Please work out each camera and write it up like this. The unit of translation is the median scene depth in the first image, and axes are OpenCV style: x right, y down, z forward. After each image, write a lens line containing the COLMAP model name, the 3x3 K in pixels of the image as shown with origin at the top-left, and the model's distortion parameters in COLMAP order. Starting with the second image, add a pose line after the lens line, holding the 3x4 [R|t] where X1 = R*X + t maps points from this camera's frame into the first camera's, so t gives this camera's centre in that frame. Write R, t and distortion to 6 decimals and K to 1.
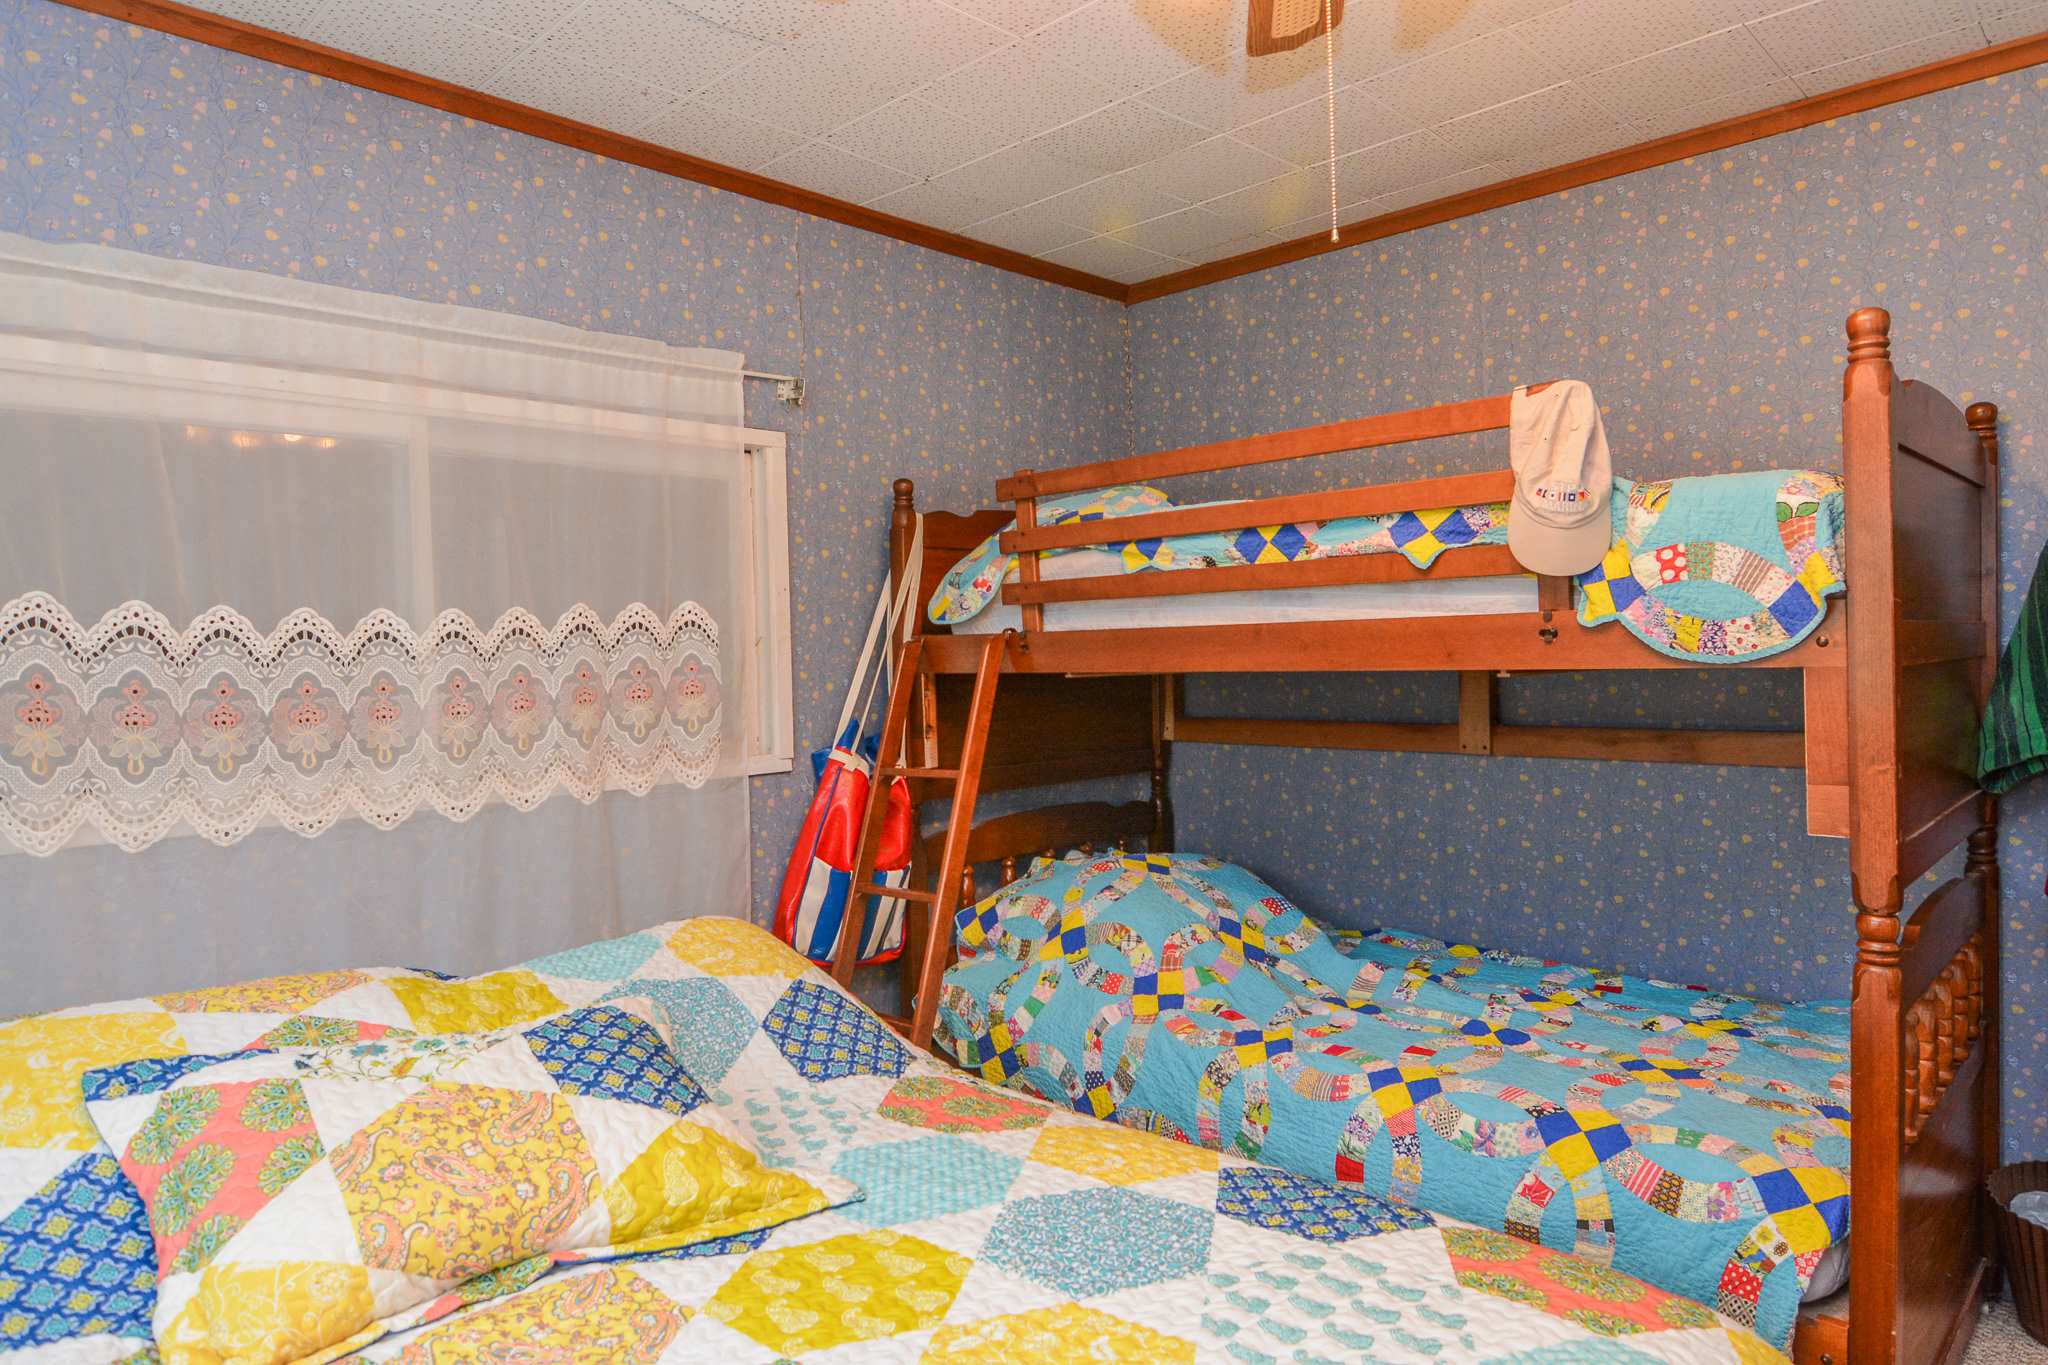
lens RADIAL K [[1238.5, 0, 1036.4], [0, 1238.5, 676.5], [0, 0, 1]] dist [-0.002251, -0.014529]
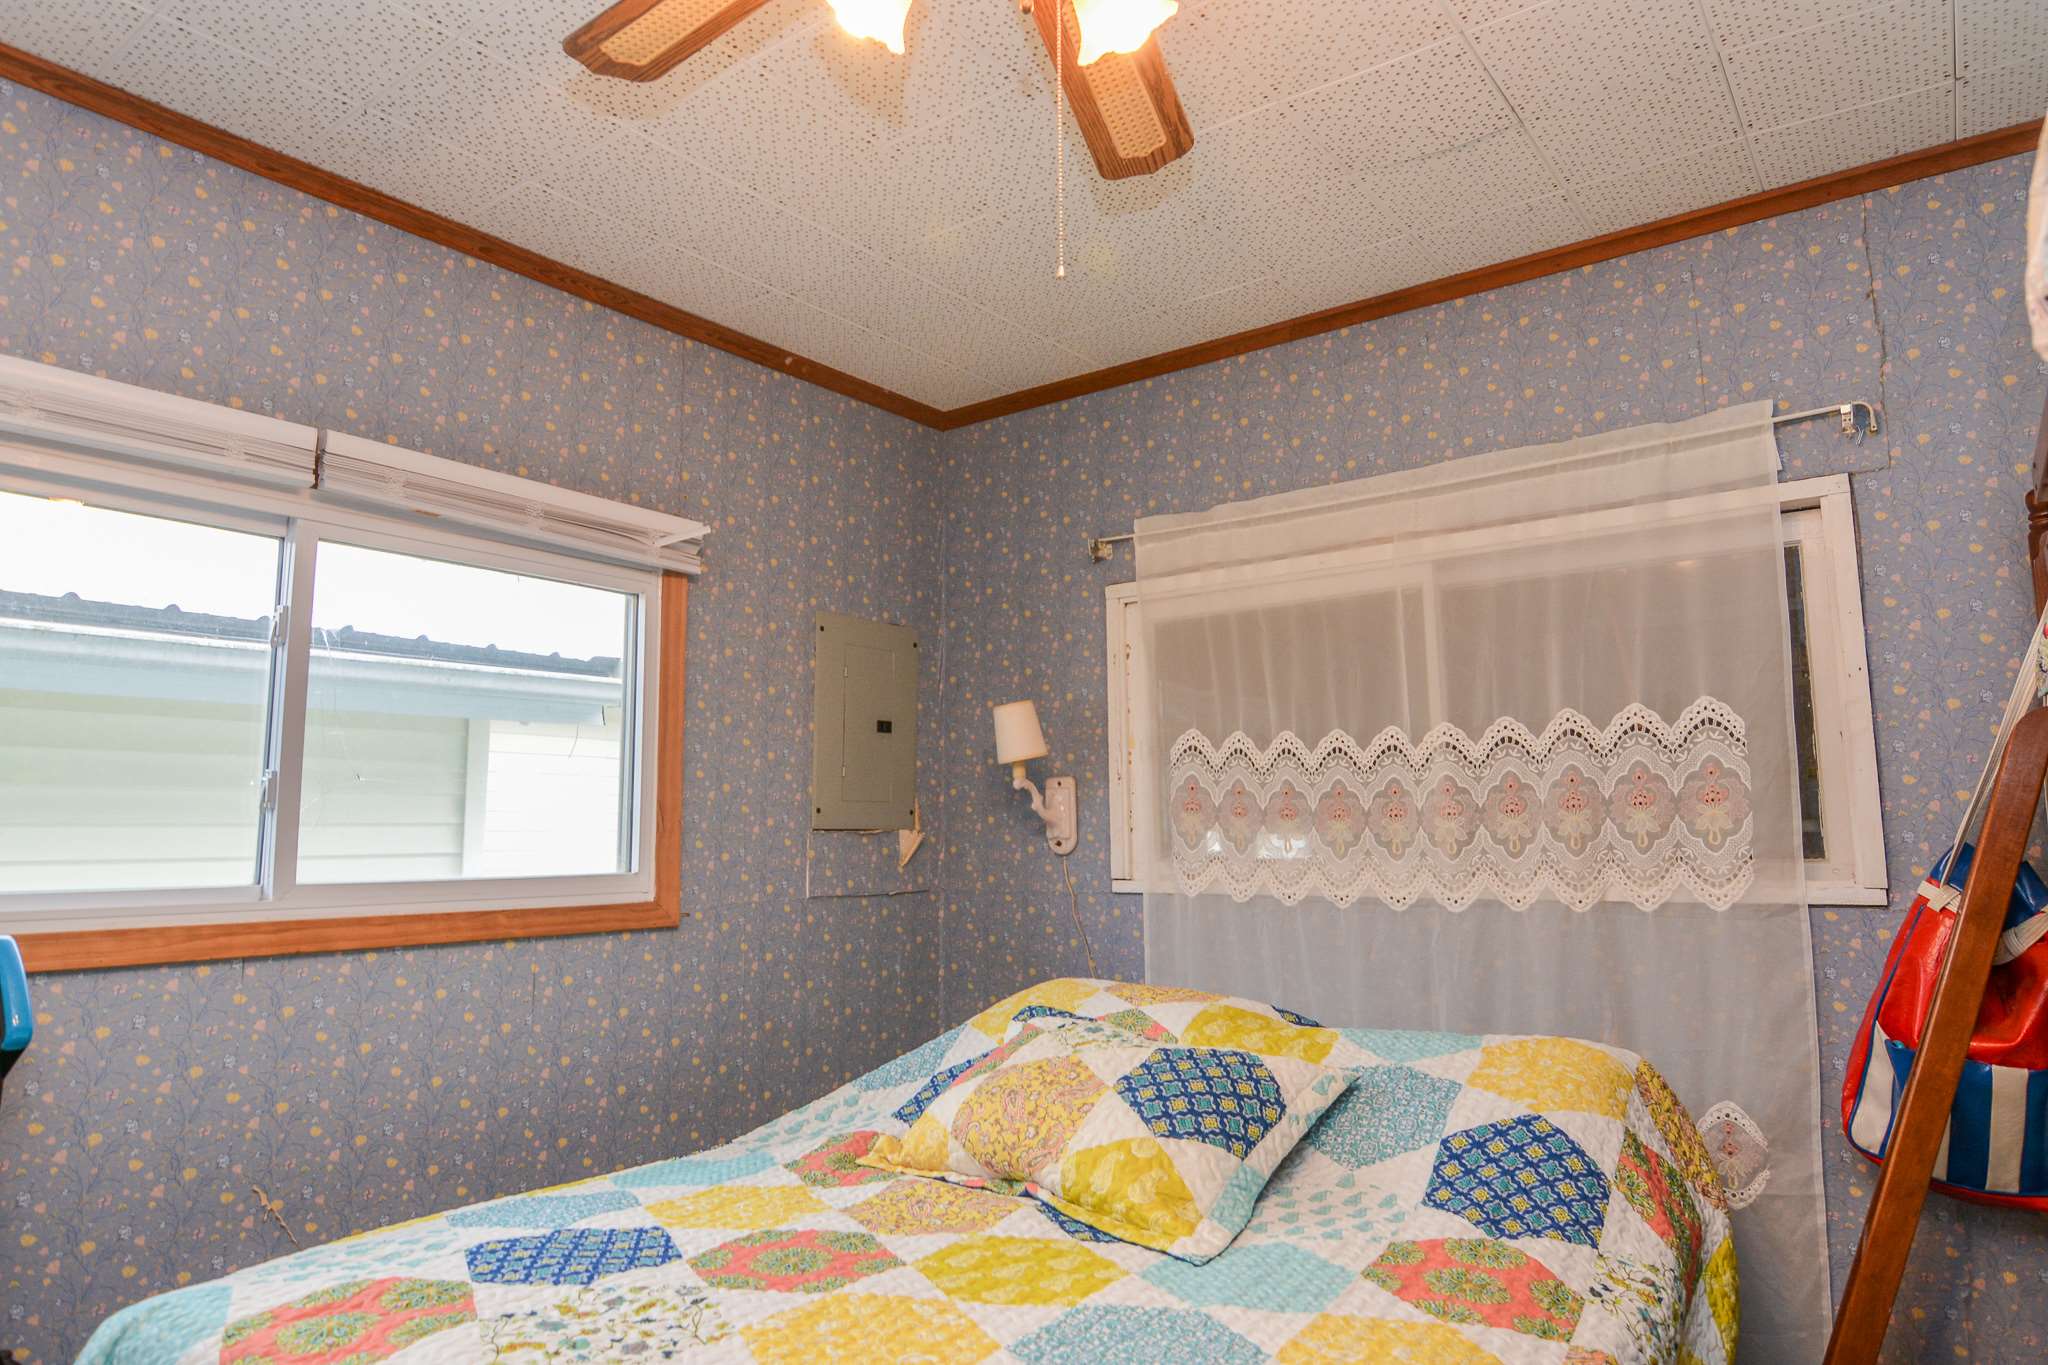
lens RADIAL K [[1238.5, 0, 1042.0], [0, 1238.5, 681.3], [0, 0, 1]] dist [-0.002251, -0.014529]
pose [[0.132821, -0.094581, -0.986617, 0.636849], [-0.009405, 0.995271, -0.096677, 0.022187], [0.991095, 0.022120, 0.131304, 0.496898]]
